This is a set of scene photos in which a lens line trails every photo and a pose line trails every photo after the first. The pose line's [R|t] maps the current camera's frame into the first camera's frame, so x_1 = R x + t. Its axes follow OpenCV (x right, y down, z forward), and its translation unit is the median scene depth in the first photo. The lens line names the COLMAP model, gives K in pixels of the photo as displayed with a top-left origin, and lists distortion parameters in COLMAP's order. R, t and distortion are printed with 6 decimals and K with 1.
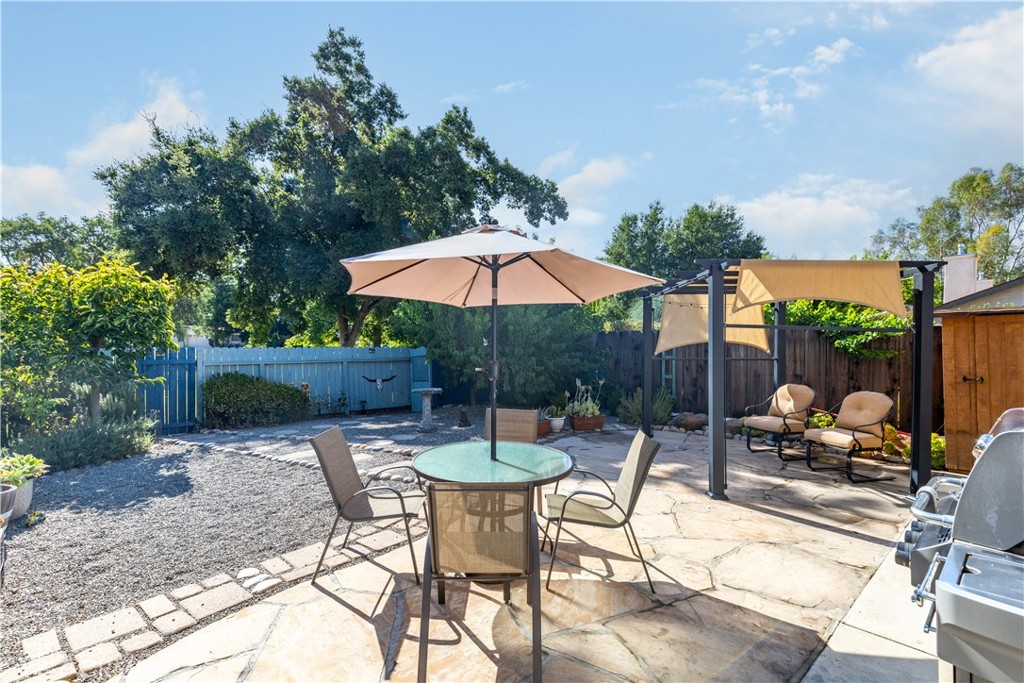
lens RADIAL K [[483.8, 0, 510.0], [0, 483.8, 346.9], [0, 0, 1]] dist [-0.004505, -0.000609]
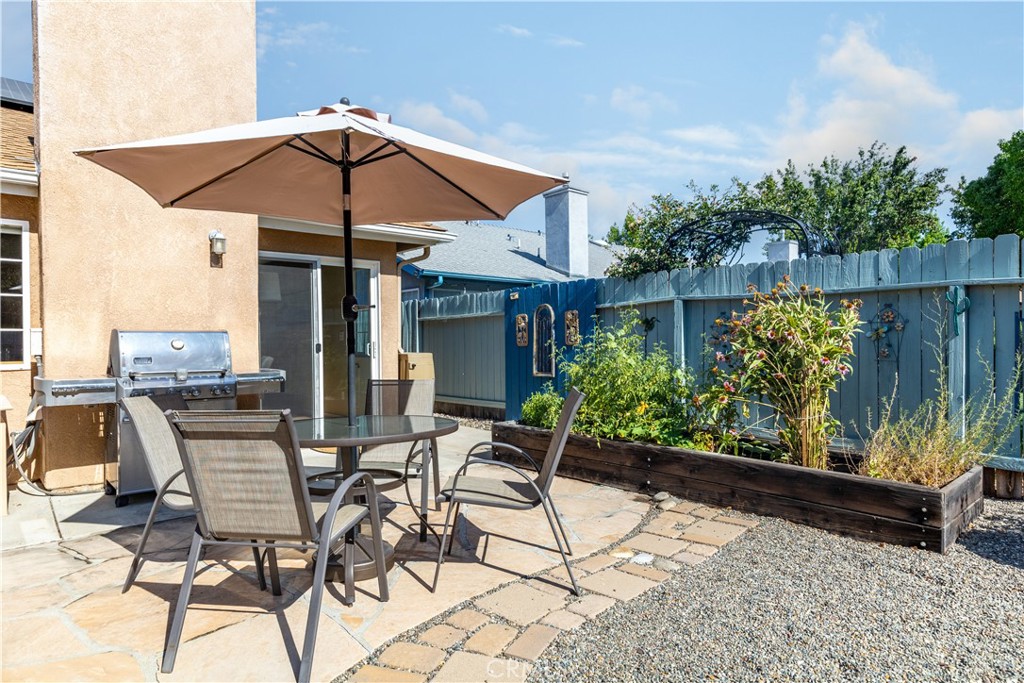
lens RADIAL K [[605.4, 0, 507.7], [0, 605.4, 349.5], [0, 0, 1]] dist [0.012558, -0.000075]
pose [[-0.999691, 0.002698, 0.024705, -0.334339], [0.003260, 0.999737, 0.022710, 0.101758], [-0.024638, 0.022784, -0.999437, 2.147163]]
